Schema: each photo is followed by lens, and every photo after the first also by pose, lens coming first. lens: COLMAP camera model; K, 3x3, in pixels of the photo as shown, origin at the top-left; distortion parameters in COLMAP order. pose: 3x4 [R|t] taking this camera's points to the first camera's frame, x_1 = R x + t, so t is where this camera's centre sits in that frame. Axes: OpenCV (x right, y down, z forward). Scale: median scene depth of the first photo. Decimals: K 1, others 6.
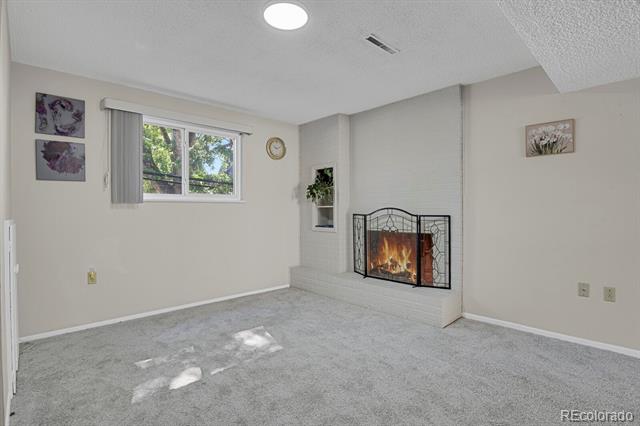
lens RADIAL K [[312.4, 0, 320.2], [0, 312.4, 212.0], [0, 0, 1]] dist [-0.029770, -0.001166]
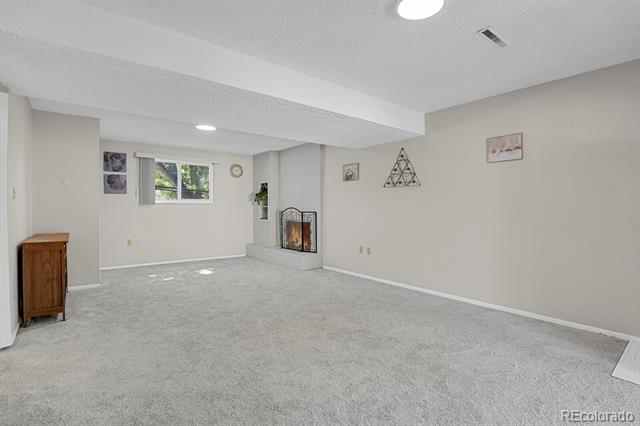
lens RADIAL K [[312.4, 0, 322.2], [0, 312.4, 212.0], [0, 0, 1]] dist [-0.029770, -0.001166]
pose [[0.996682, 0.005467, -0.081212, 0.562310], [-0.005058, 0.999973, 0.005245, 0.001550], [0.081239, -0.004817, 0.996683, -0.758303]]
